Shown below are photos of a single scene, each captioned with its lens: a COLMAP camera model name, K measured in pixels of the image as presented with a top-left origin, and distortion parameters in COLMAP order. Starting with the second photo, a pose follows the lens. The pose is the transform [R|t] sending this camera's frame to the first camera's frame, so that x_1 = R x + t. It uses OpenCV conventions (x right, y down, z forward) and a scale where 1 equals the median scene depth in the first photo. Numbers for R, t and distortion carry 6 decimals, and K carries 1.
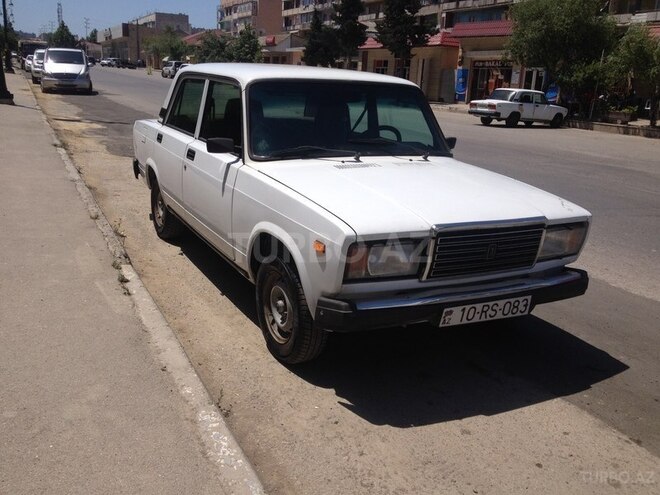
lens RADIAL K [[622.0, 0, 321.5], [0, 622.0, 231.9], [0, 0, 1]] dist [0.108460, -0.213842]
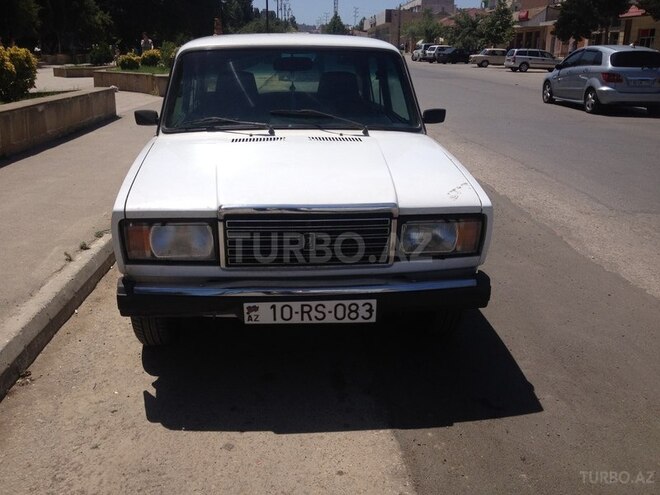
lens RADIAL K [[622.0, 0, 321.5], [0, 622.0, 231.9], [0, 0, 1]] dist [0.108460, -0.213842]
pose [[0.919970, 0.065267, -0.386517, 0.559305], [-0.054996, 0.997779, 0.037586, -0.012494], [0.388111, -0.013321, 0.921516, 0.221655]]
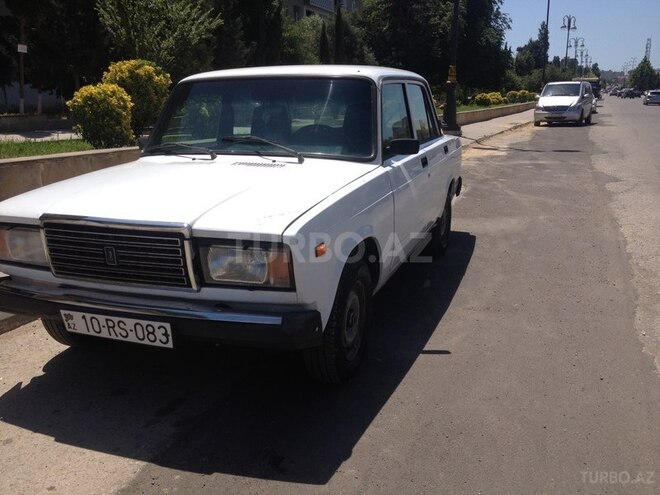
lens RADIAL K [[622.0, 0, 321.5], [0, 622.0, 231.9], [0, 0, 1]] dist [0.108460, -0.213842]
pose [[0.663398, 0.095775, -0.742112, 0.992575], [-0.137808, 0.990448, 0.004634, -0.039219], [0.735468, 0.099195, 0.670259, 0.591152]]
